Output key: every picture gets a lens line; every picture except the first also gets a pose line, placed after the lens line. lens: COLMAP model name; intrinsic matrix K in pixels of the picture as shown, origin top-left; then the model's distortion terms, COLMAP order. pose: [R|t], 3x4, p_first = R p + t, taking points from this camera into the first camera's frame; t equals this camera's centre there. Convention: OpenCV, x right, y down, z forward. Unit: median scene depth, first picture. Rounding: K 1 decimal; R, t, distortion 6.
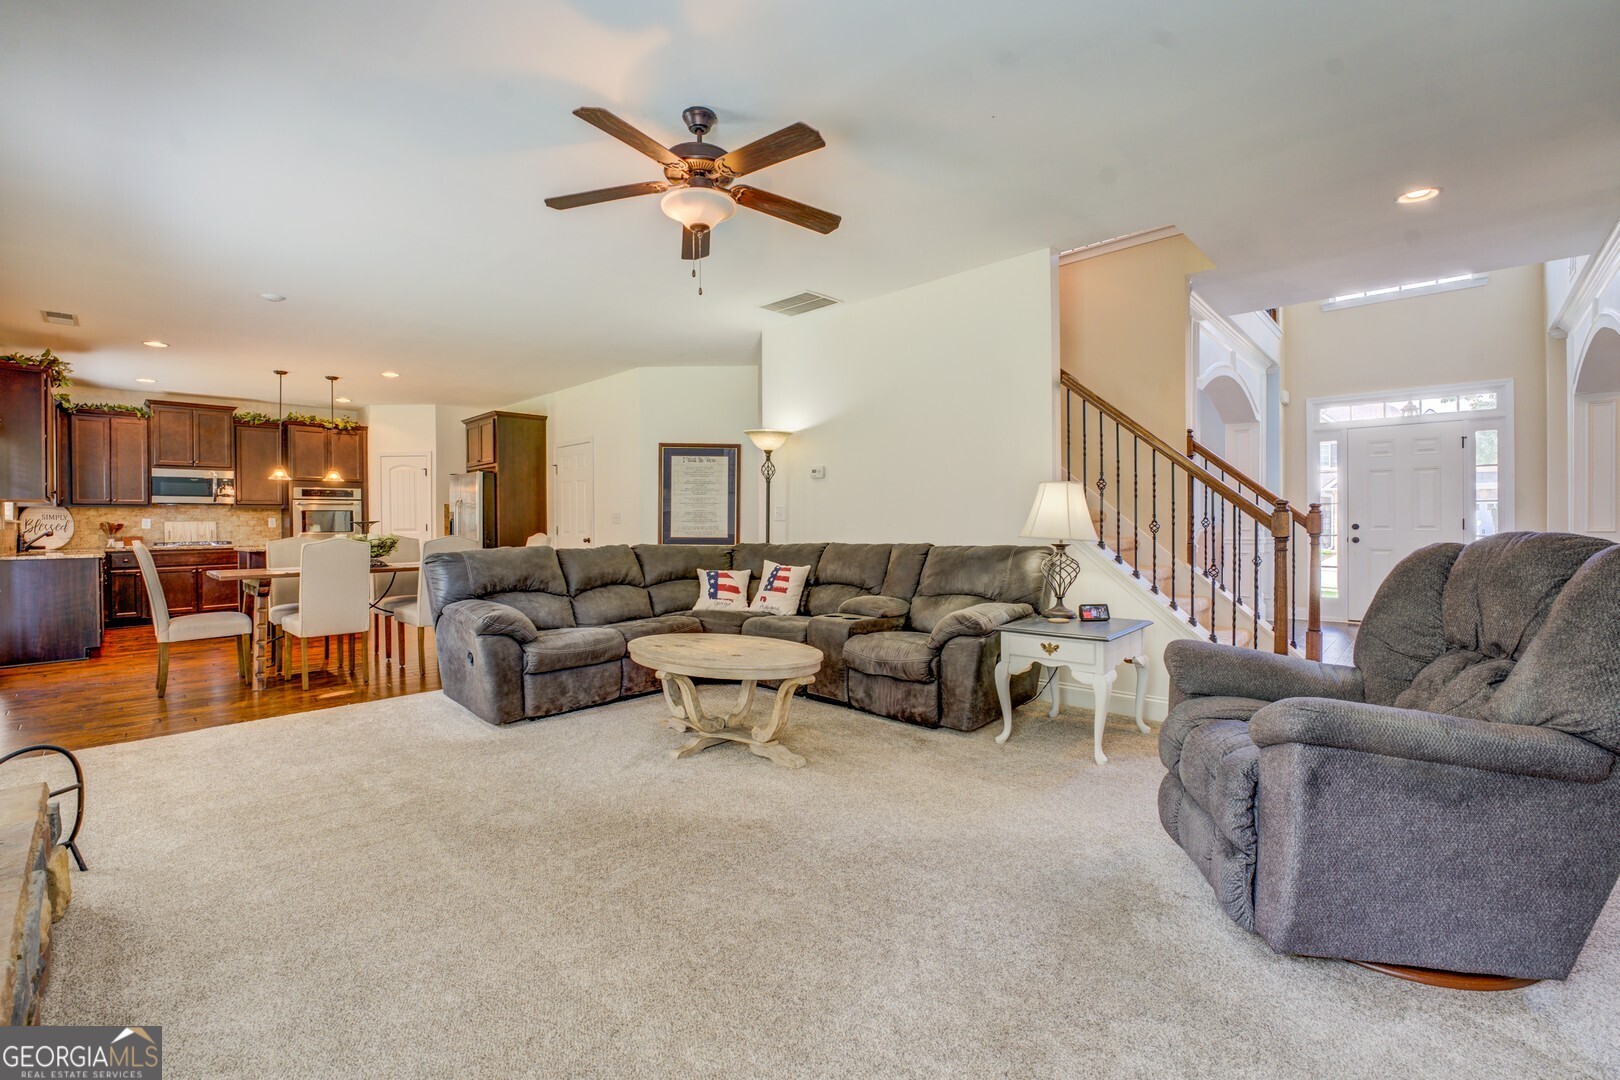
lens RADIAL K [[675.5, 0, 812.0], [0, 675.5, 534.4], [0, 0, 1]] dist [-0.027598, 0.002021]
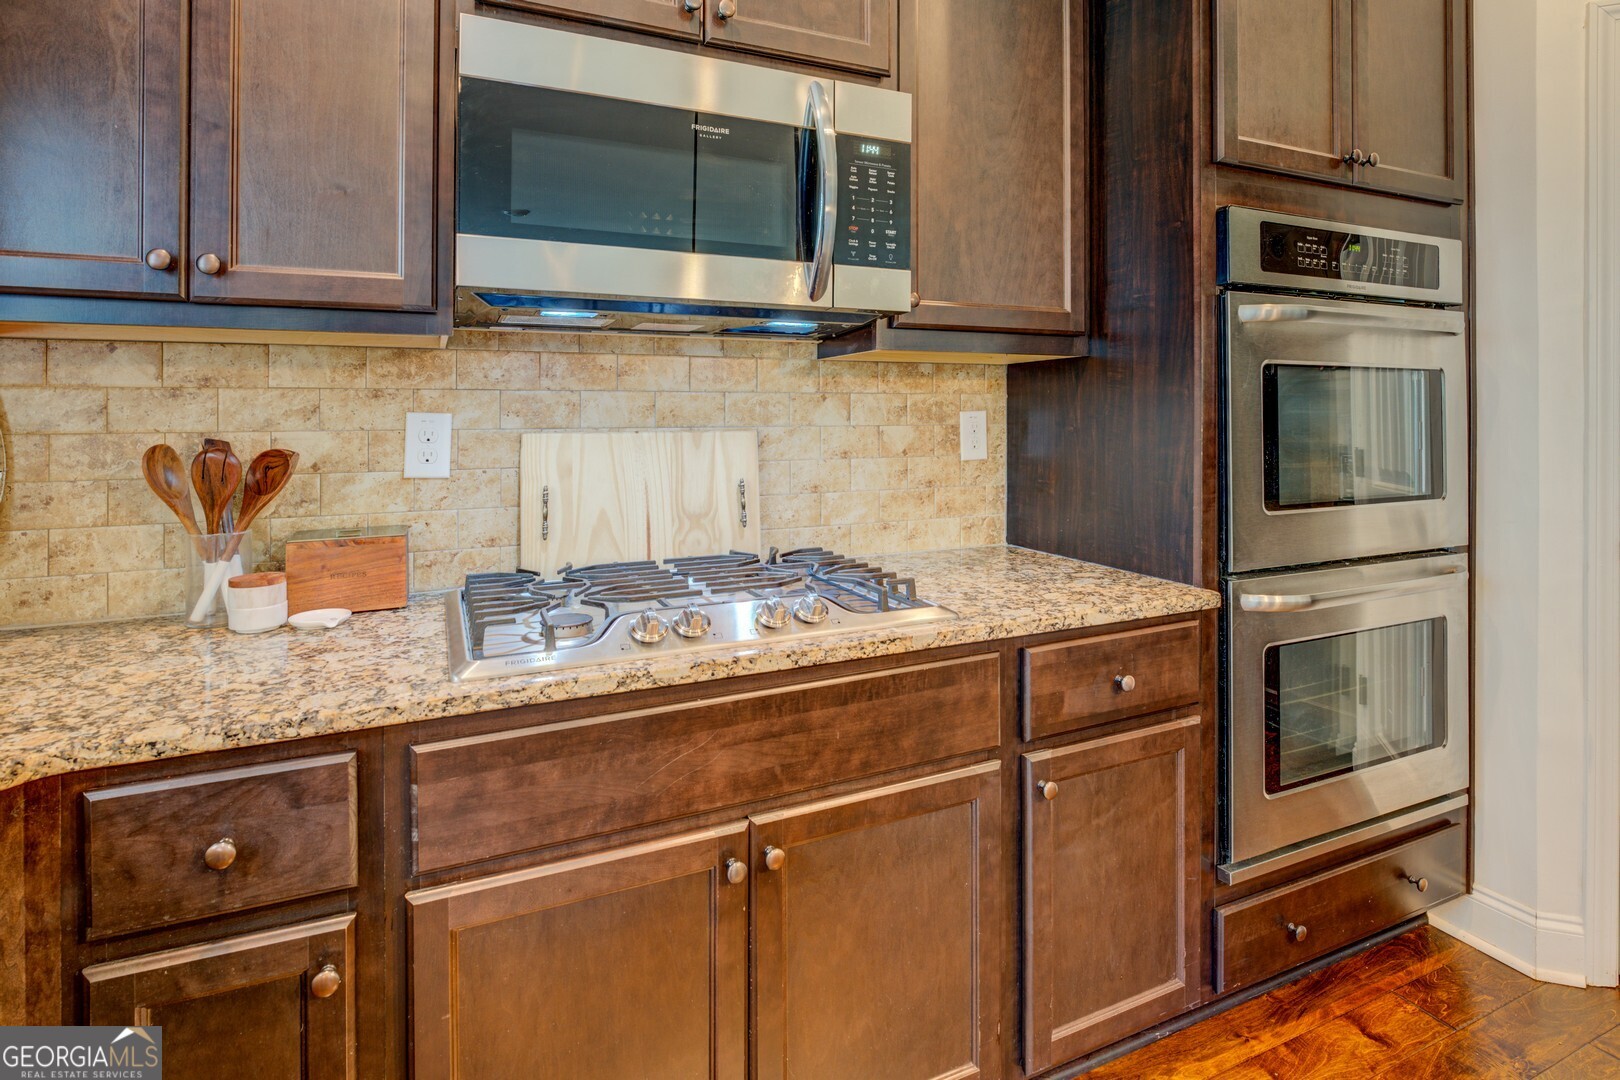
lens RADIAL K [[815.1, 0, 824.9], [0, 815.1, 417.5], [0, 0, 1]] dist [-0.009806, 0.001667]
pose [[0.927284, 0.006654, -0.374299, -0.880112], [-0.011934, 0.999859, -0.011790, -0.022675], [0.374168, 0.015400, 0.927233, 0.883646]]
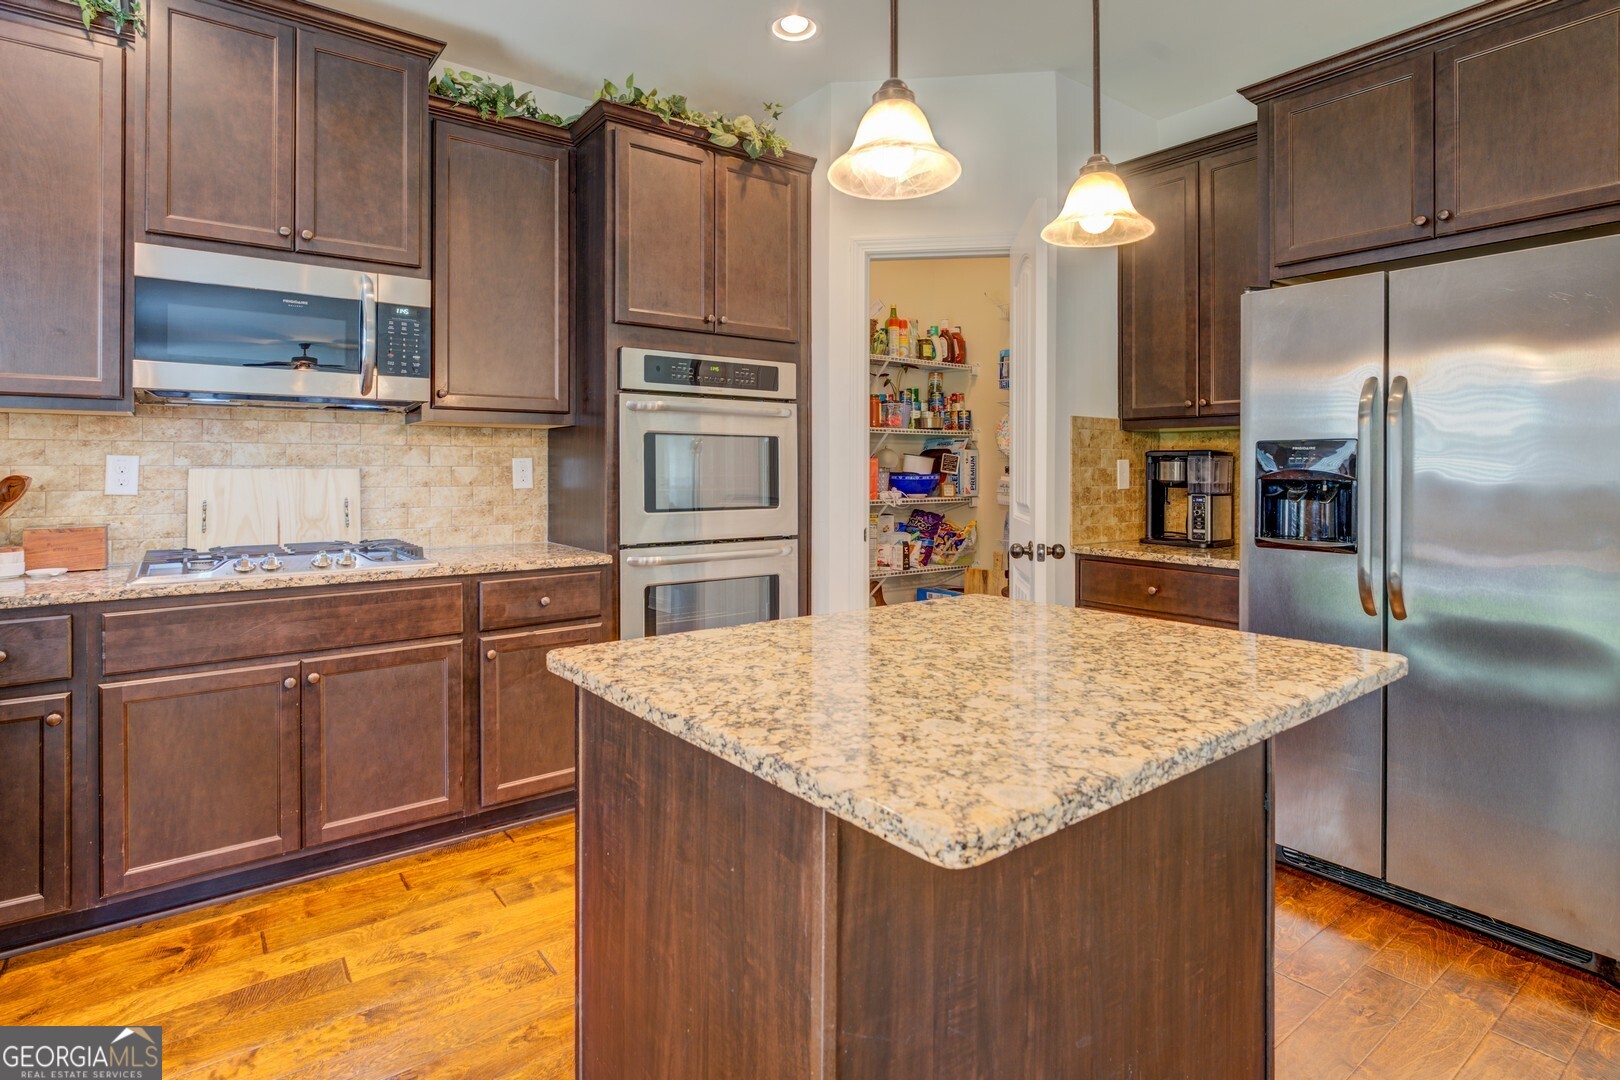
lens RADIAL K [[815.1, 0, 810.5], [0, 815.1, 473.7], [0, 0, 1]] dist [-0.009806, 0.001667]
pose [[0.986285, 0.012046, -0.164609, -0.717006], [-0.013768, 0.999862, -0.009329, -0.018380], [0.164474, 0.011468, 0.986315, 0.755561]]
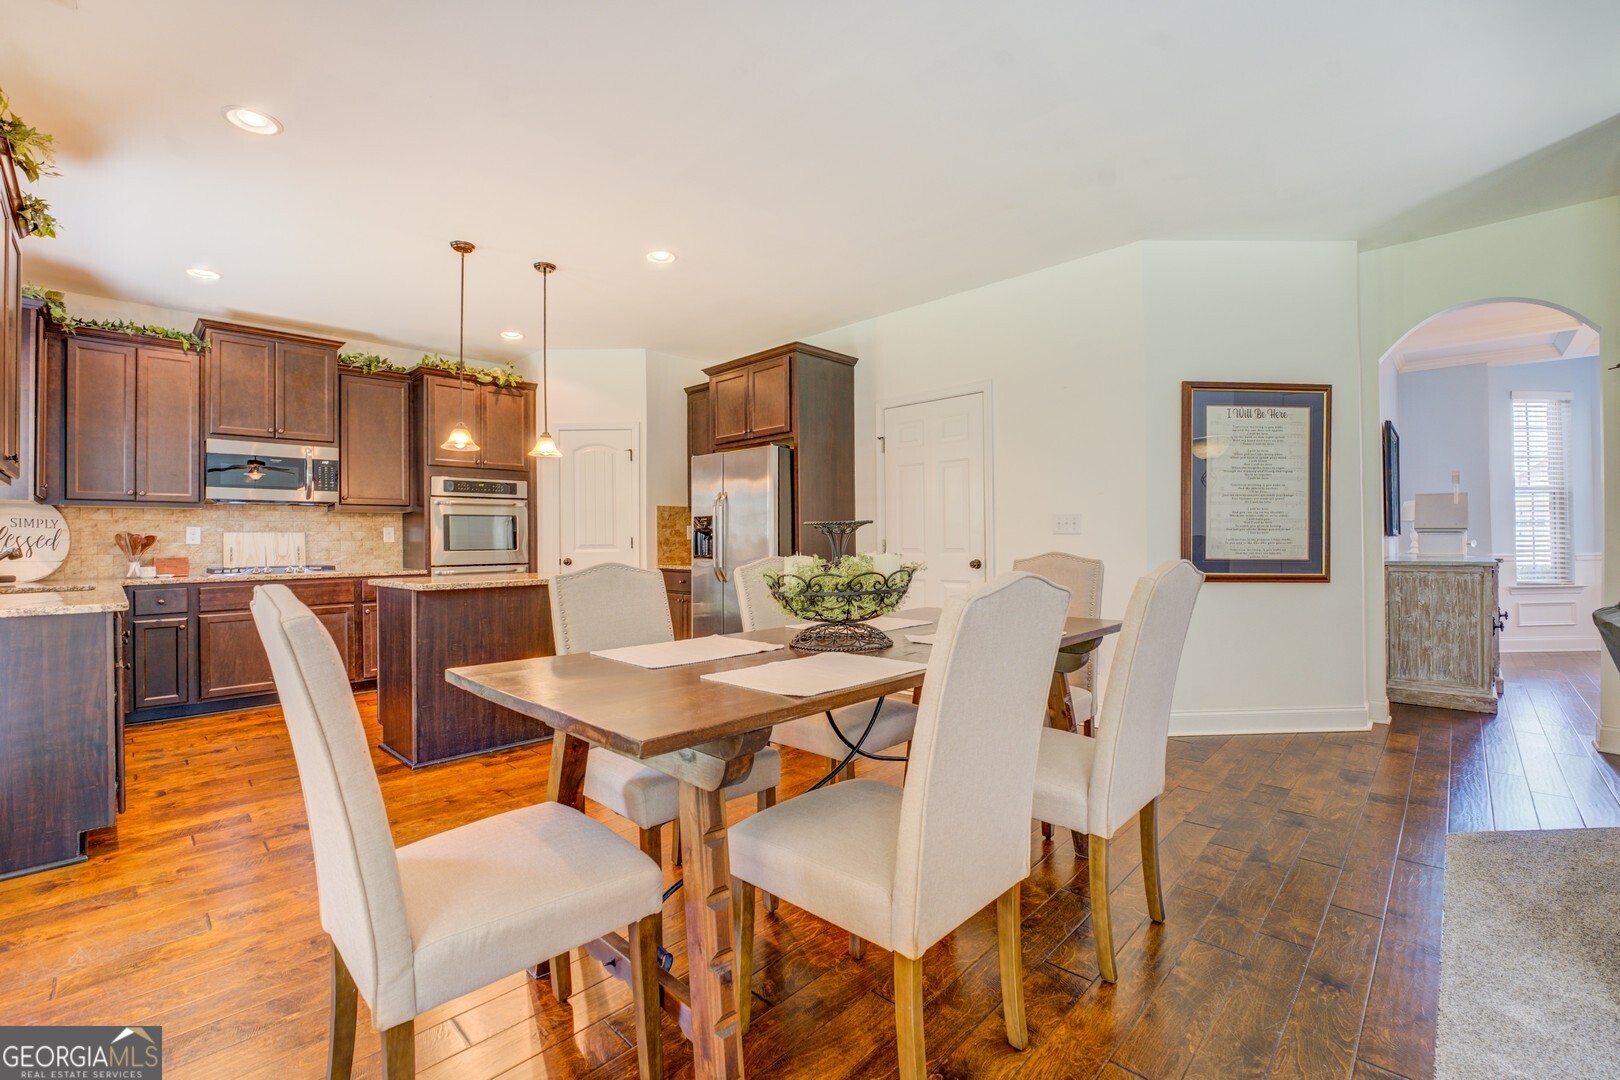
lens RADIAL K [[675.5, 0, 806.1], [0, 675.5, 541.6], [0, 0, 1]] dist [-0.027598, 0.002021]
pose [[0.999906, -0.001002, -0.013701, -0.475150], [0.000786, 0.999875, -0.015800, -0.001351], [0.013715, 0.015788, 0.999781, 0.435076]]
